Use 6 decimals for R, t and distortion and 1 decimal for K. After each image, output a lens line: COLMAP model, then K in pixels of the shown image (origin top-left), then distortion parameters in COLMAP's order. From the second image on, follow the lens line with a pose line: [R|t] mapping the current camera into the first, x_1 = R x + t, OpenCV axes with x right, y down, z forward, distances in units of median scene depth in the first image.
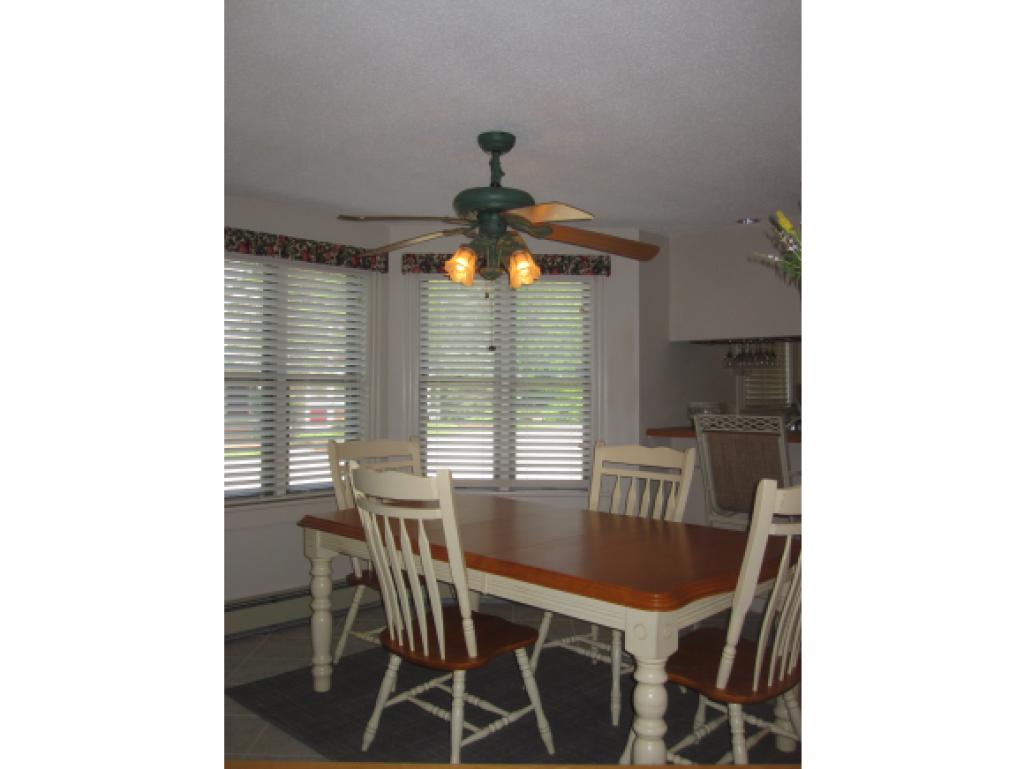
lens RADIAL K [[1001.5, 0, 512.0], [0, 1001.5, 384.5], [0, 0, 1]] dist [-0.073622, 0.002901]
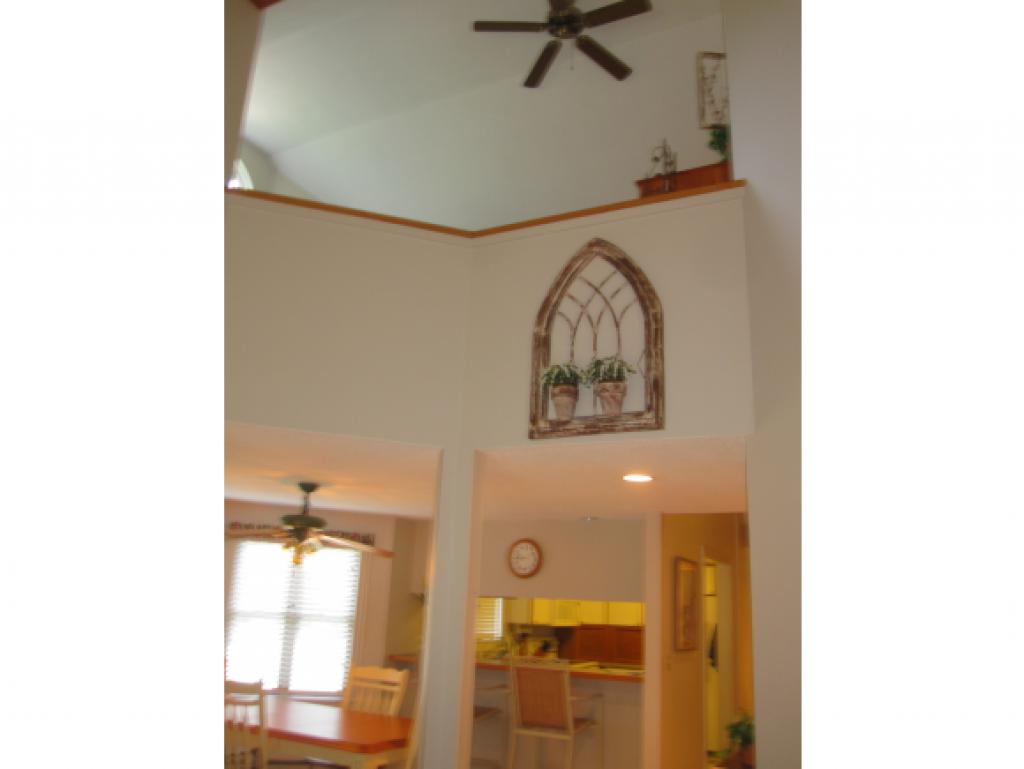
lens RADIAL K [[1001.5, 0, 512.0], [0, 1001.5, 384.5], [0, 0, 1]] dist [-0.073622, 0.002901]
pose [[0.973882, 0.125827, 0.189000, -0.018463], [-0.081408, 0.970562, -0.226675, -0.037540], [-0.211958, 0.205368, 0.955457, -0.727789]]
